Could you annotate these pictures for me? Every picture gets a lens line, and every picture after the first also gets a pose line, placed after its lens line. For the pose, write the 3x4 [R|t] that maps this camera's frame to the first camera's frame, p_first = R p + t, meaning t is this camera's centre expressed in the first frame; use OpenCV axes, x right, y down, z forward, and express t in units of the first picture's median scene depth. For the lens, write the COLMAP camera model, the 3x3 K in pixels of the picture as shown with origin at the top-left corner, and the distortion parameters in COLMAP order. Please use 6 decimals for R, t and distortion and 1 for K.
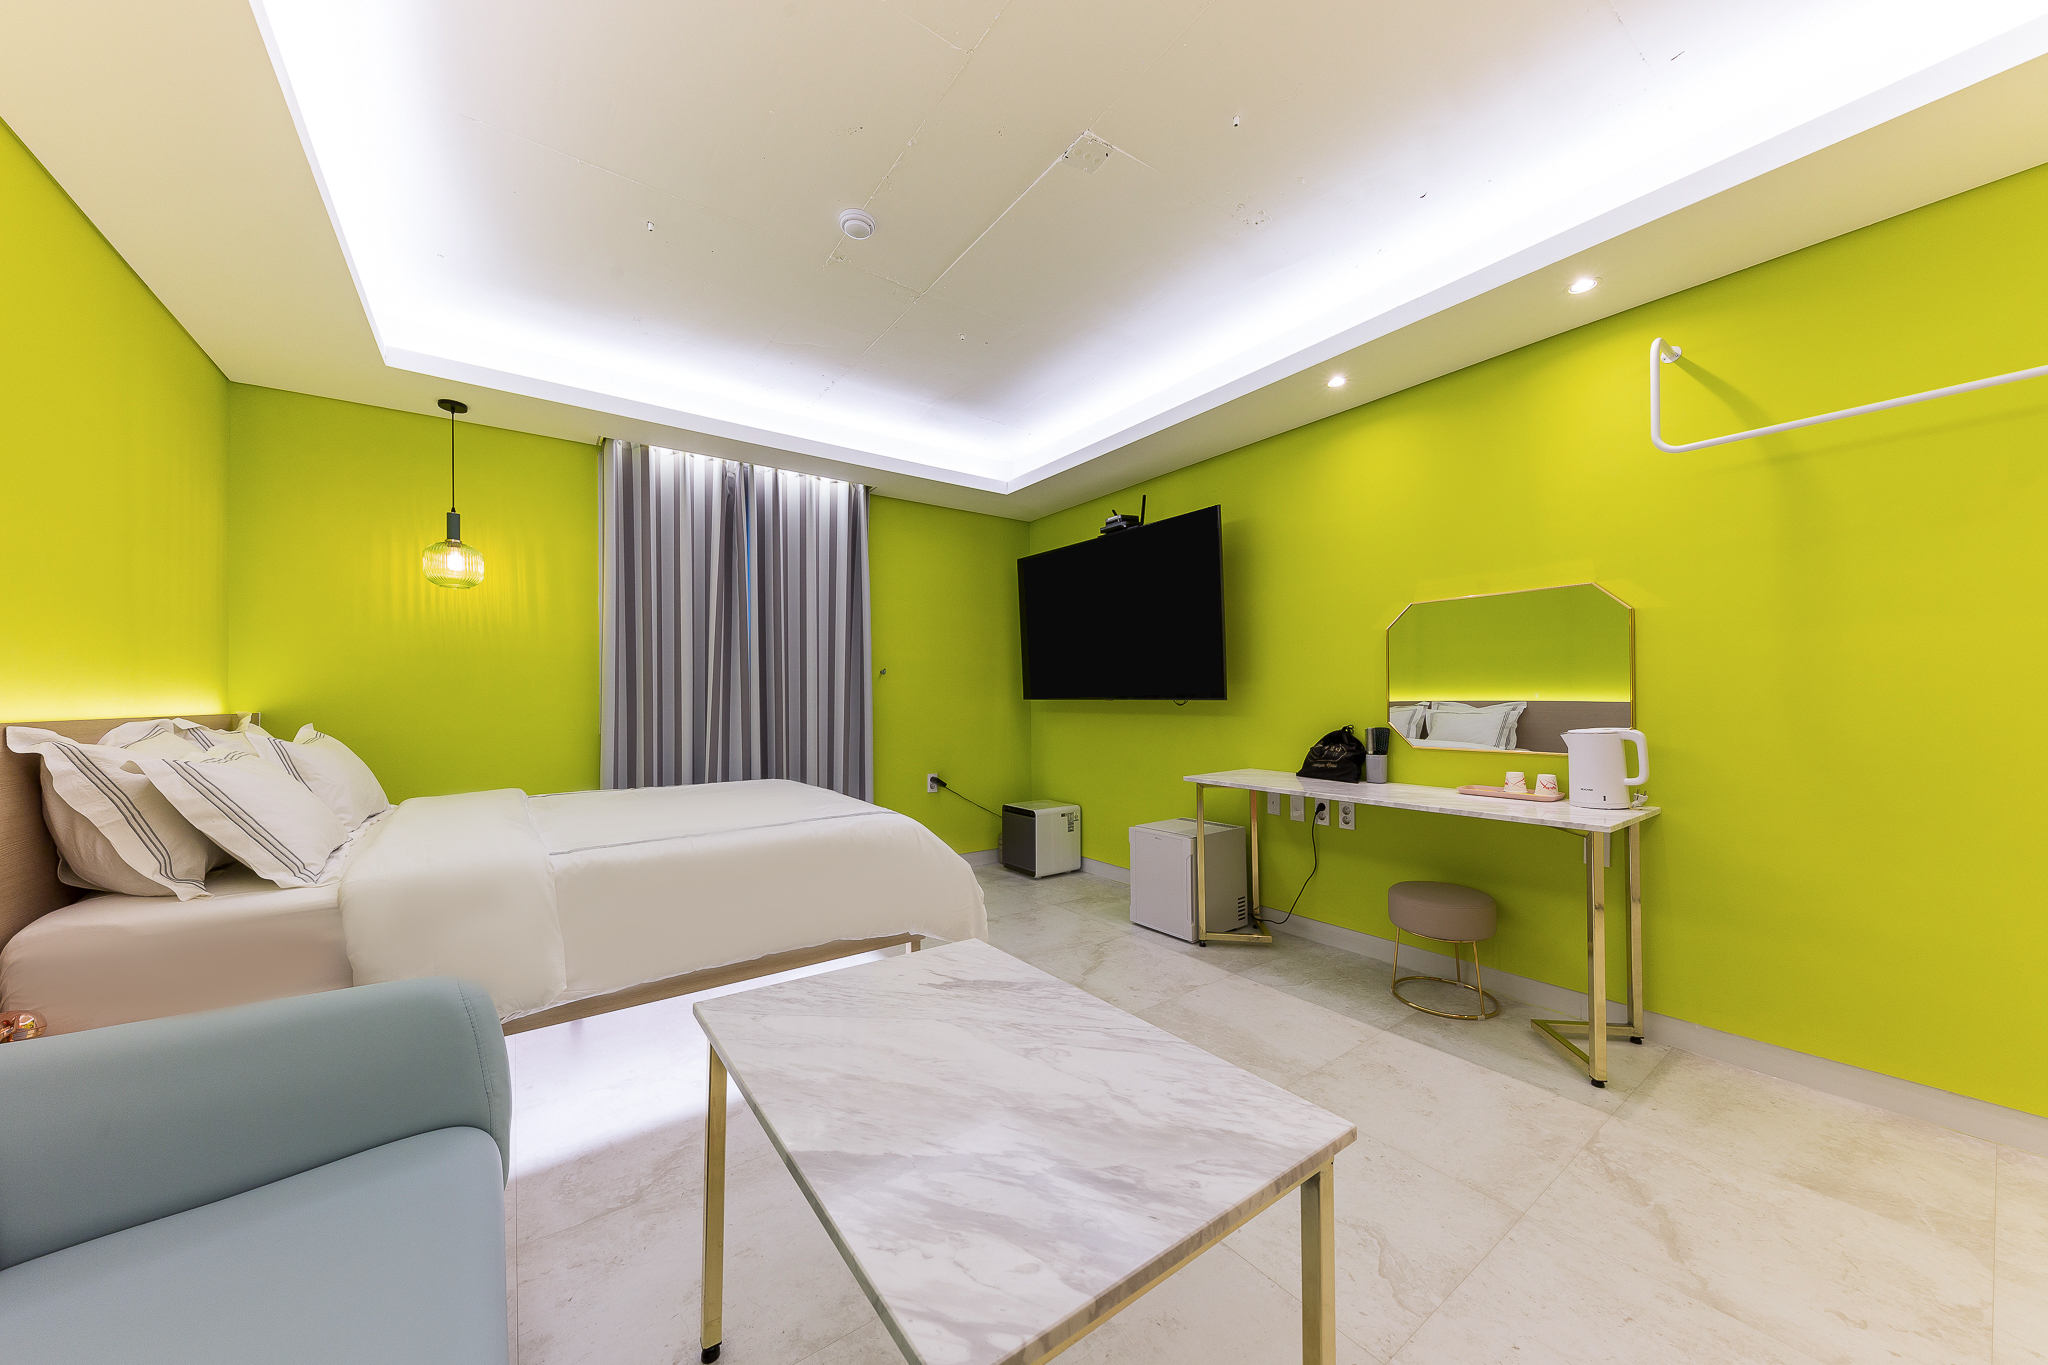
lens RADIAL K [[701.9, 0, 1024.0], [0, 701.9, 682.5], [0, 0, 1]] dist [0.000019, -0.000129]
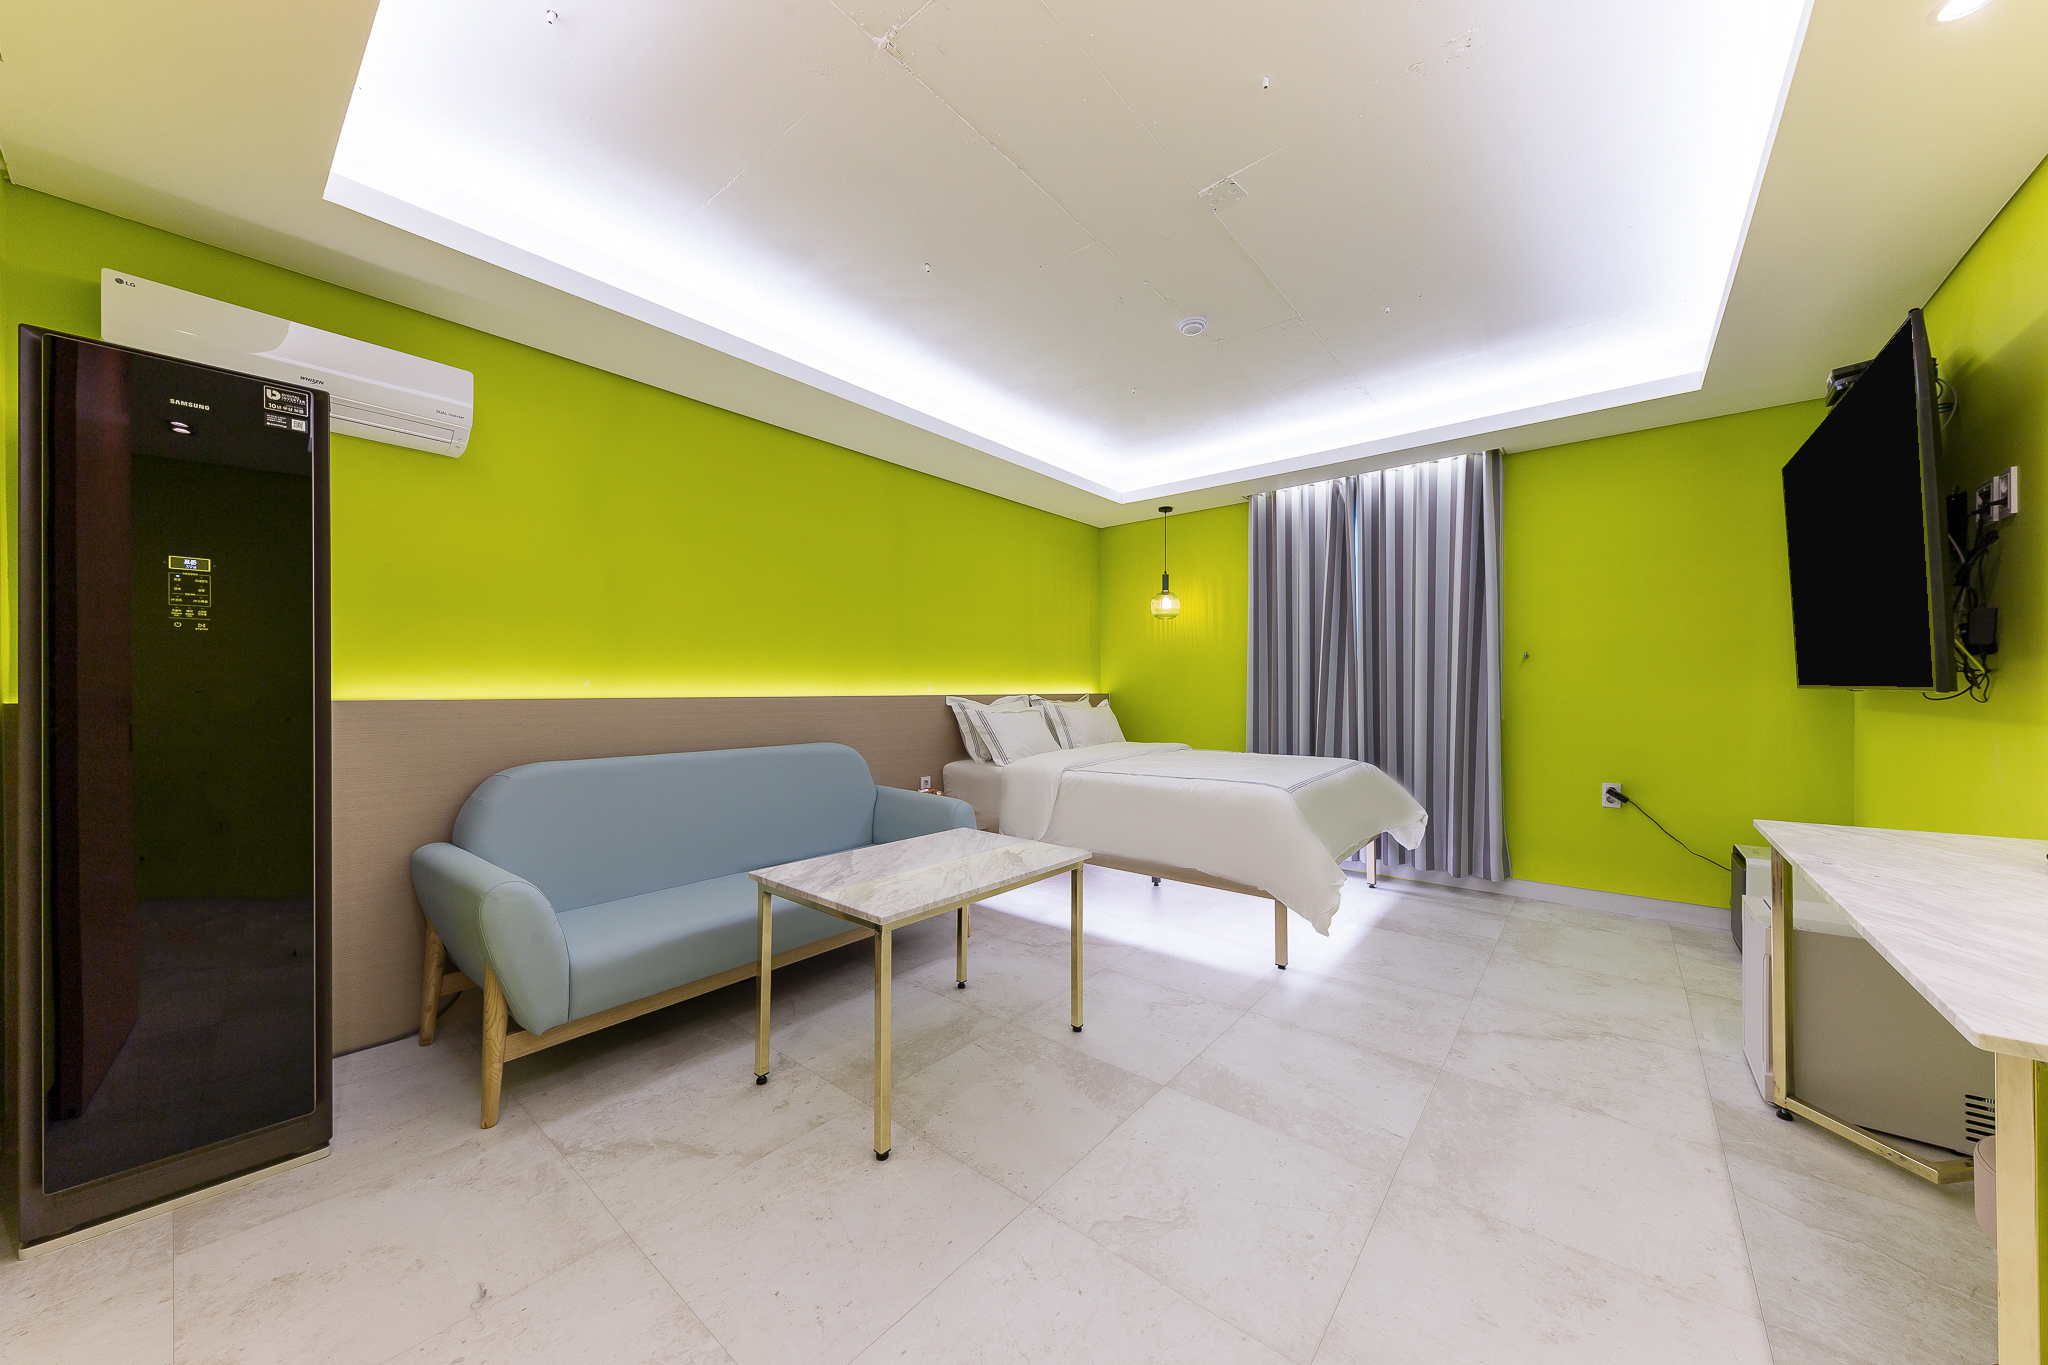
lens RADIAL K [[701.9, 0, 1024.0], [0, 701.9, 682.5], [0, 0, 1]] dist [0.000019, -0.000129]
pose [[0.239450, -0.000297, -0.970909, 0.714850], [0.022706, 0.999728, 0.005294, -0.002554], [0.970643, -0.023314, 0.239392, 0.277213]]
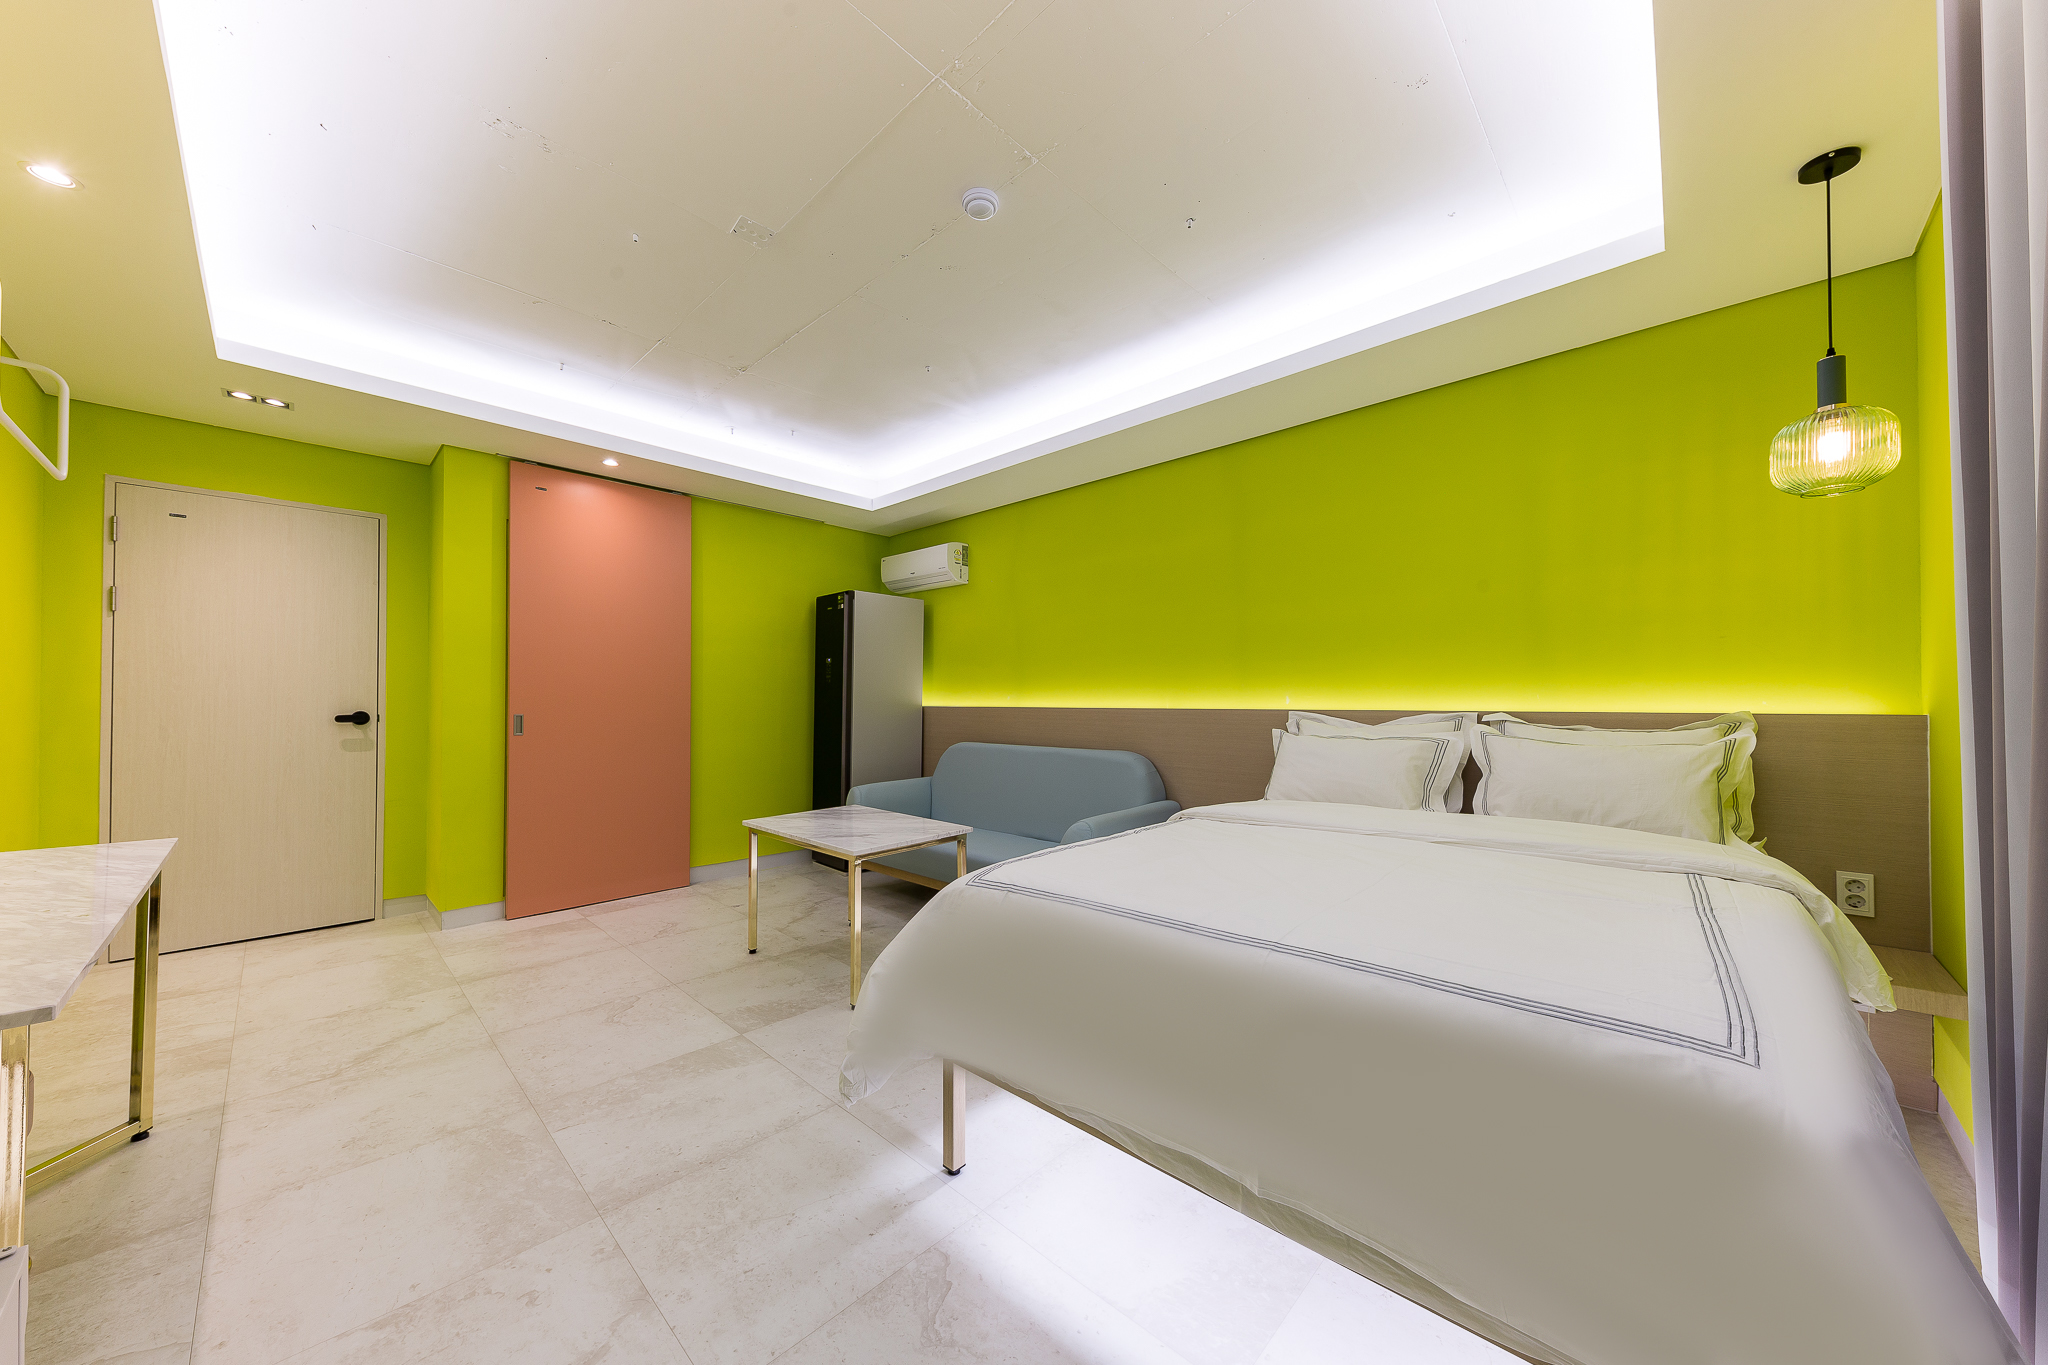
lens RADIAL K [[710.0, 0, 1015.8], [0, 710.0, 685.1], [0, 0, 1]] dist [0.000288, 0.000226]
pose [[-0.985426, 0.004536, -0.170045, -0.089819], [0.010649, 0.999329, -0.035050, 0.025892], [0.169772, -0.036350, -0.984813, 1.437538]]
